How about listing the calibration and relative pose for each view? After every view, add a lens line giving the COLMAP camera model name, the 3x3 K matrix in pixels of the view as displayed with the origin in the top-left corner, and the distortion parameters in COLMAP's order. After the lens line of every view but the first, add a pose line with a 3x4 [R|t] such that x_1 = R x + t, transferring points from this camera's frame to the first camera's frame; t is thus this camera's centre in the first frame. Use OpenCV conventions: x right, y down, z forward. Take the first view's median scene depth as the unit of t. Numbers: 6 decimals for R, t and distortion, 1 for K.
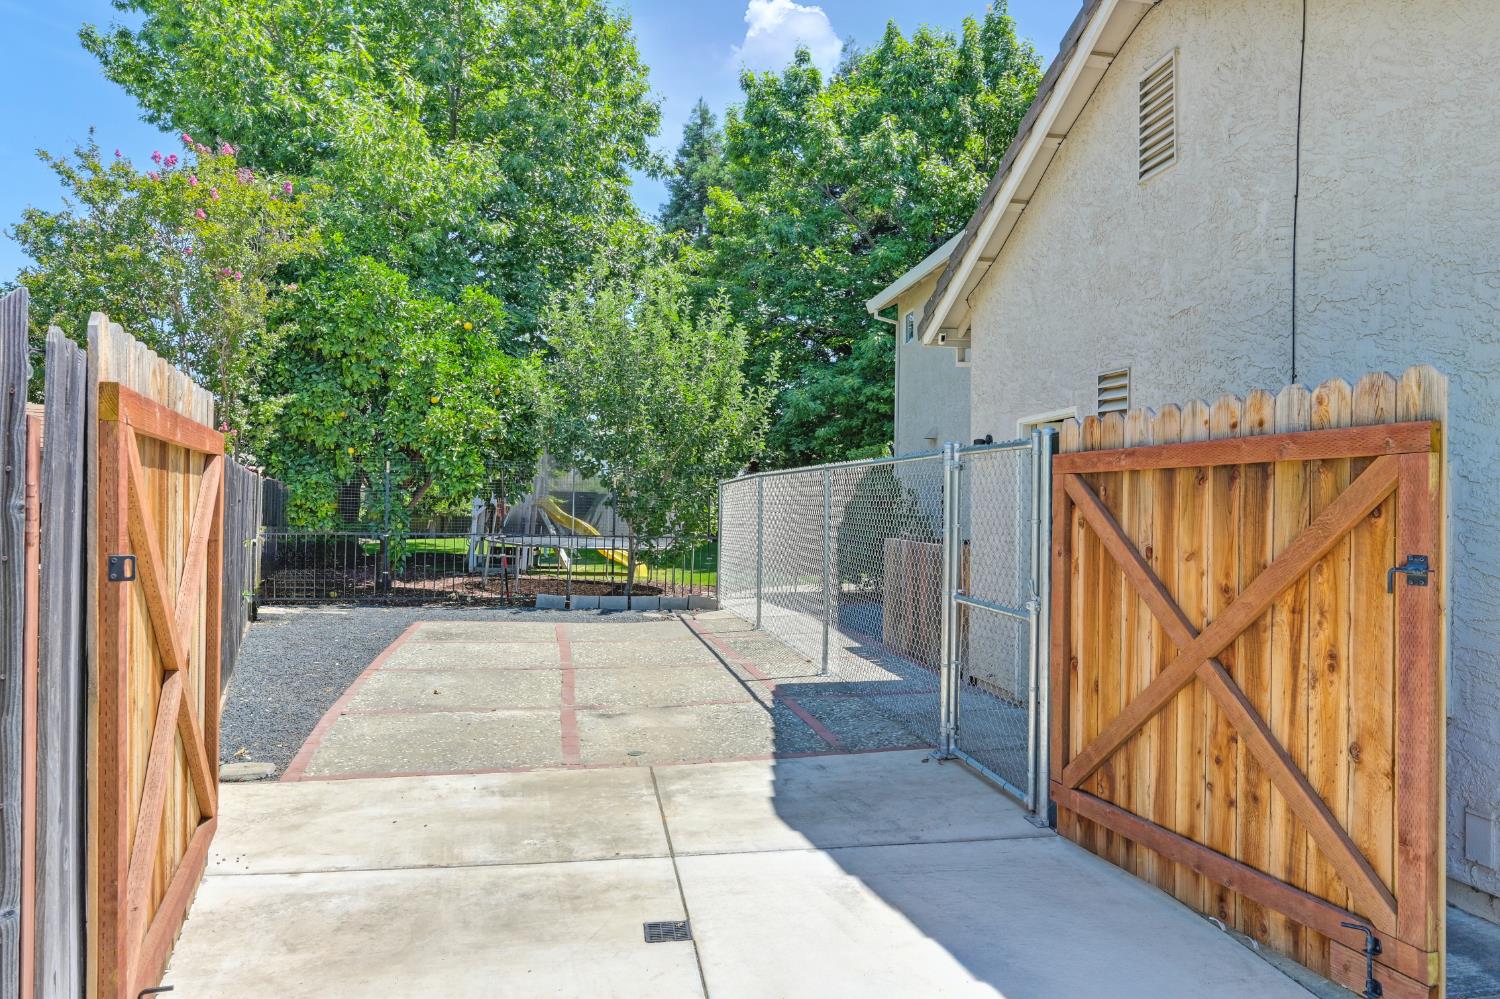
lens RADIAL K [[934.7, 0, 750.5], [0, 934.7, 497.8], [0, 0, 1]] dist [0.002502, -0.000010]
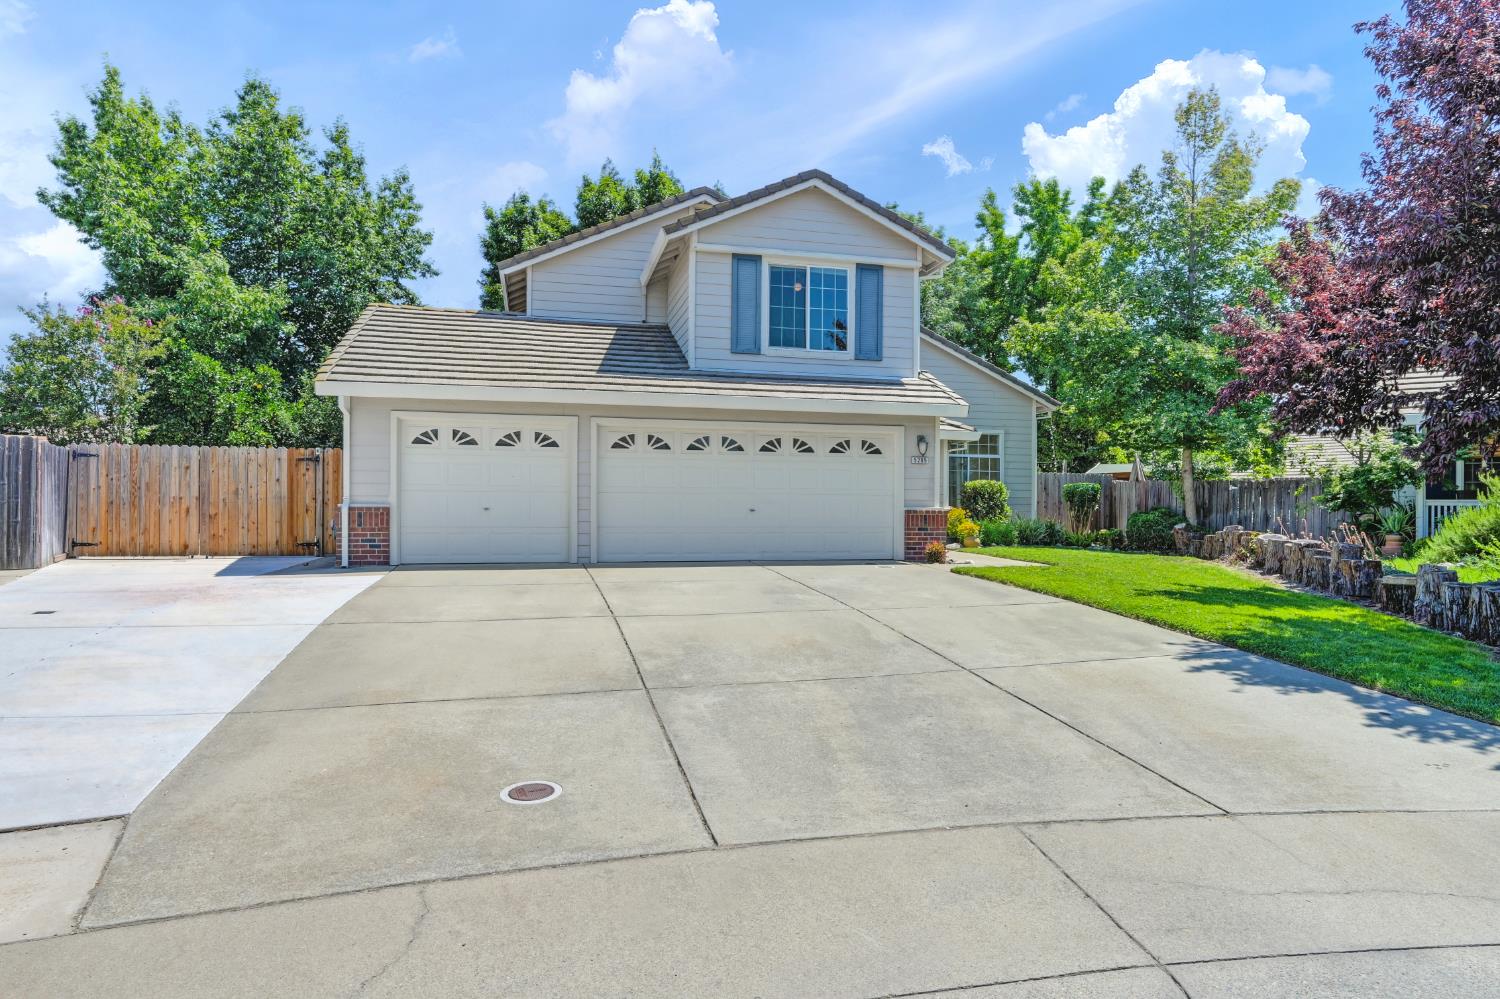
lens RADIAL K [[867.4, 0, 755.8], [0, 867.4, 502.4], [0, 0, 1]] dist [-0.006451, -0.000245]
pose [[0.997384, -0.006830, 0.071968, 0.587203], [0.006026, 0.999917, 0.011385, 0.034219], [-0.072040, -0.010922, 0.997342, -0.830693]]
